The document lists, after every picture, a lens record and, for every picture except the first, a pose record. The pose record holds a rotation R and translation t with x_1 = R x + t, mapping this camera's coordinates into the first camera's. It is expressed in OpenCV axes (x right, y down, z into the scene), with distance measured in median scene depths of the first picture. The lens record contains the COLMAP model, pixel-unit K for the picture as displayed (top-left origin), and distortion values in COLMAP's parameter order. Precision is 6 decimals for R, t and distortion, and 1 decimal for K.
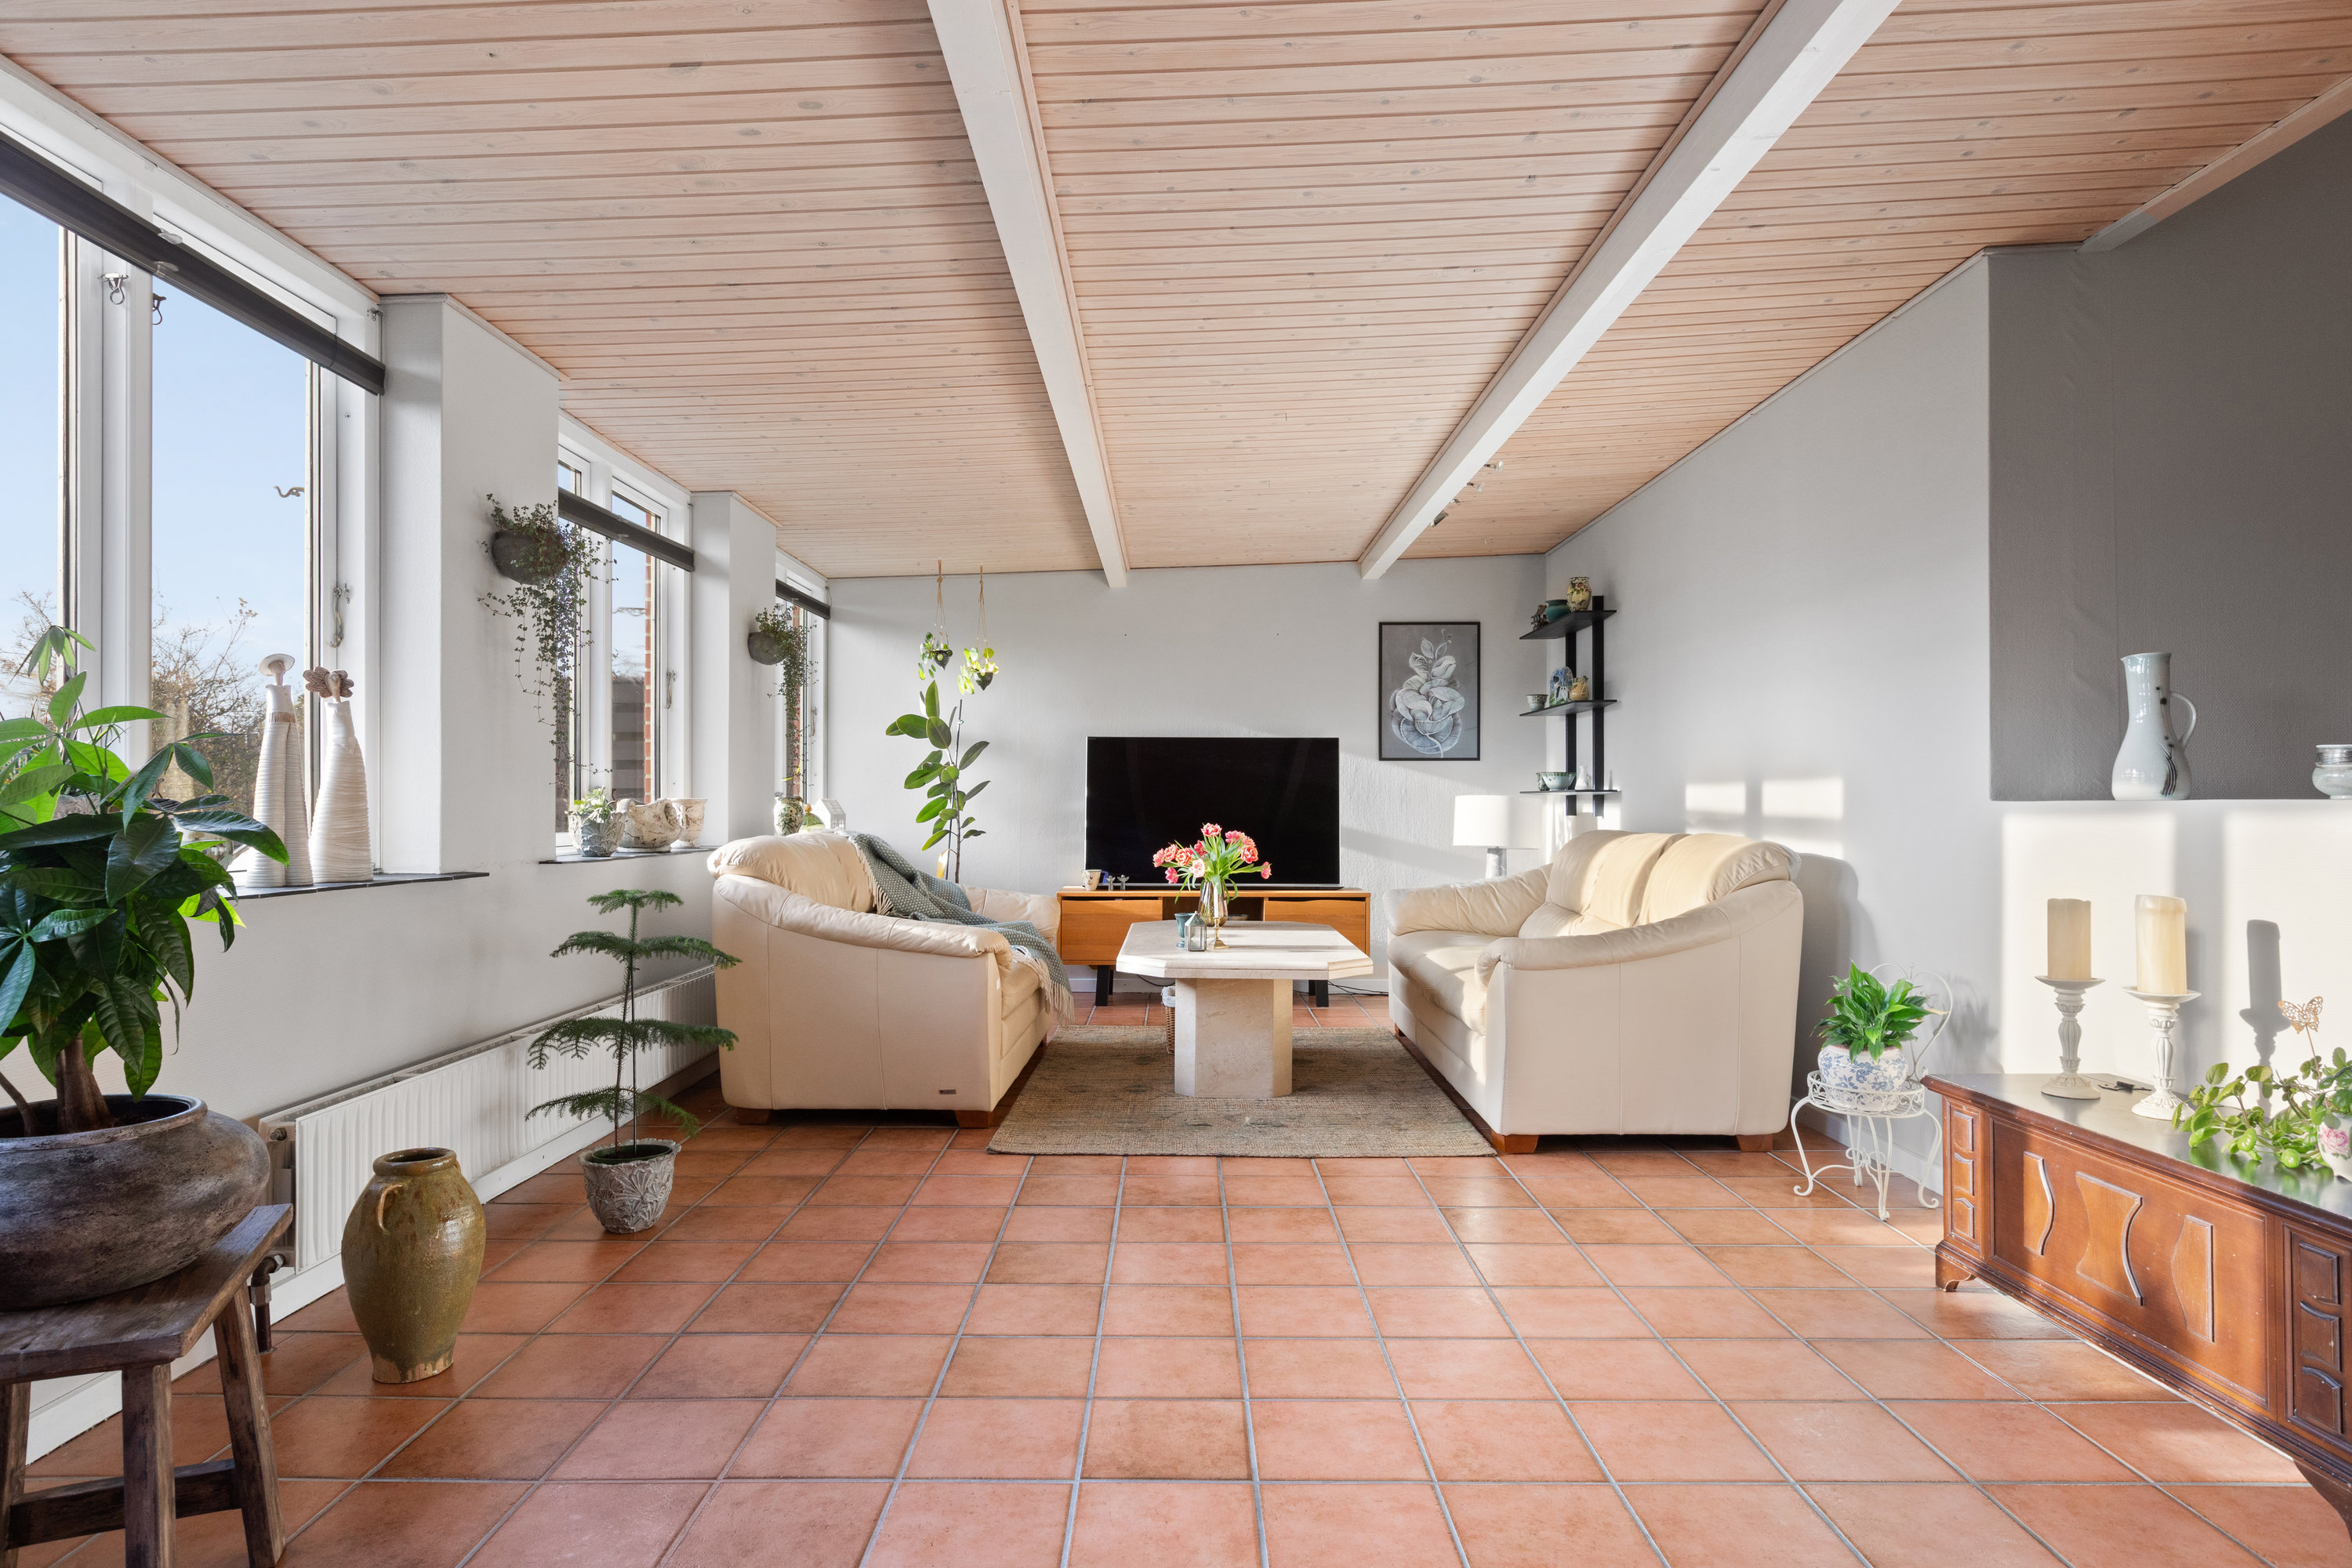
lens RADIAL K [[1275.5, 0, 1163.1], [0, 1275.5, 809.8], [0, 0, 1]] dist [-0.000624, 0.000053]
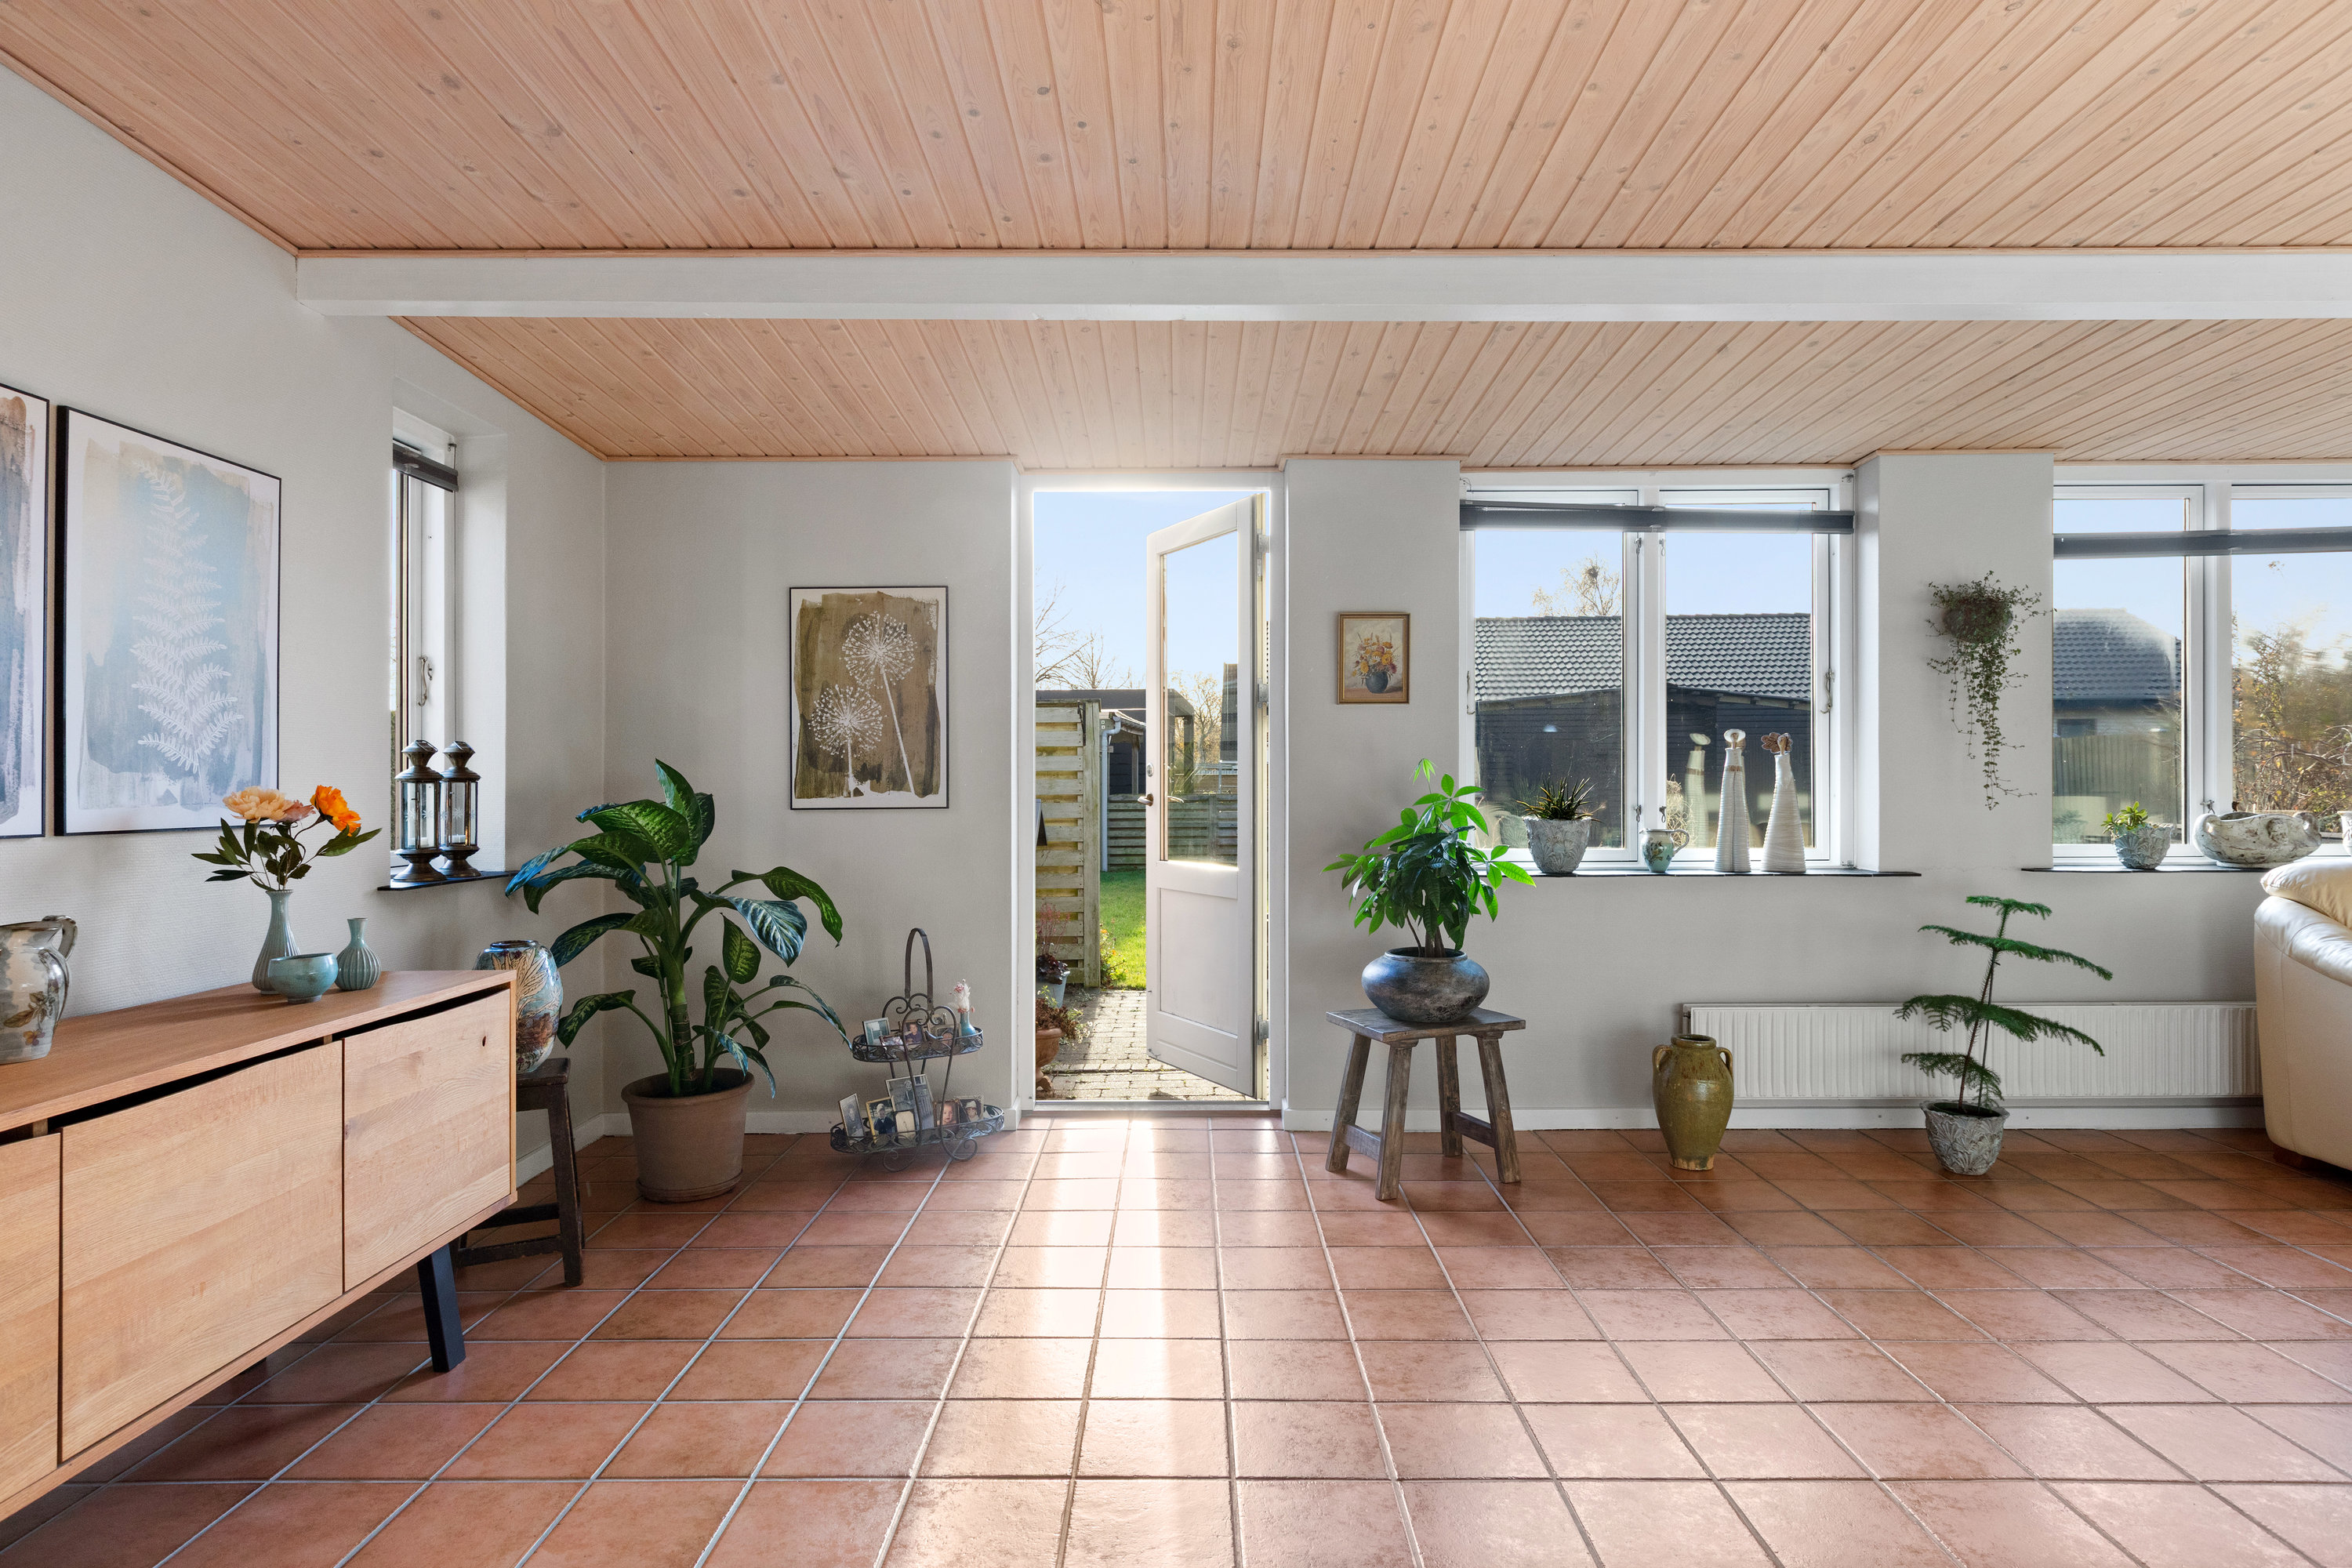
lens RADIAL K [[1275.5, 0, 1200.1], [0, 1275.5, 780.9], [0, 0, 1]] dist [-0.000624, 0.000053]
pose [[0.017157, -0.001999, -0.999851, 0.812233], [-0.001687, 0.999997, -0.002028, -0.044664], [0.999851, 0.001721, 0.017154, 0.249875]]
